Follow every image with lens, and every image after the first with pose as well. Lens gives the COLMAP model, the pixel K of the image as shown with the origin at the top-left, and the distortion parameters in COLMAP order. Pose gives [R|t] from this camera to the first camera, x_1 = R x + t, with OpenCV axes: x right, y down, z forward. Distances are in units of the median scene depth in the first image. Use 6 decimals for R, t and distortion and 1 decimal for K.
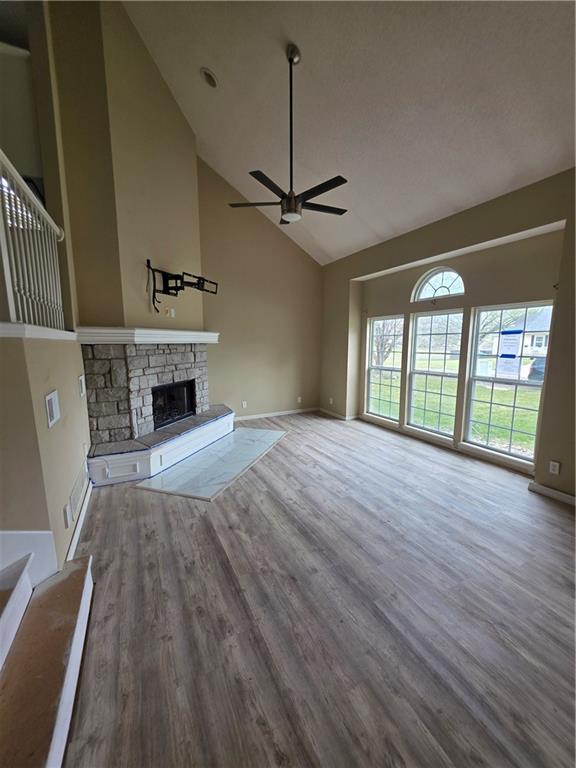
lens RADIAL K [[309.6, 0, 290.2], [0, 309.6, 383.9], [0, 0, 1]] dist [0.002644, 0.000274]
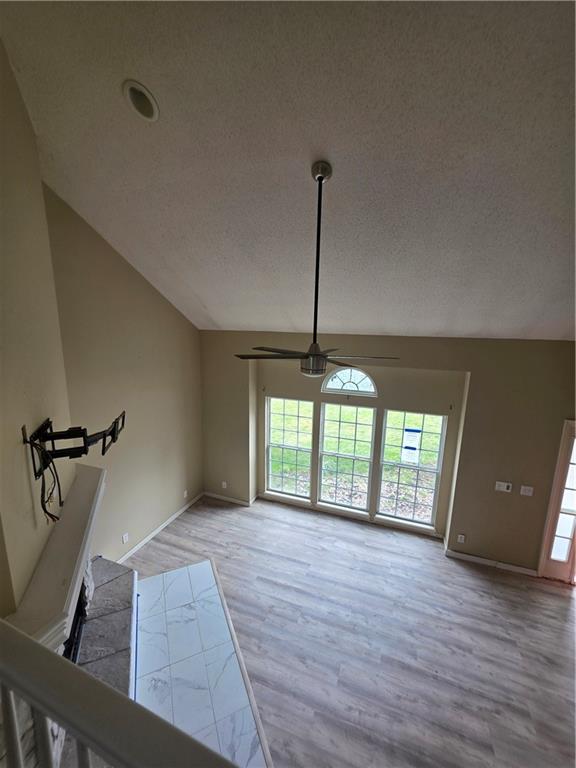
lens RADIAL K [[309.6, 0, 289.0], [0, 309.6, 383.2], [0, 0, 1]] dist [0.002644, 0.000274]
pose [[0.735788, -0.110613, 0.668118, -0.426631], [0.071414, 0.993743, 0.085876, -0.436298], [-0.673437, -0.015474, 0.739083, 0.345538]]
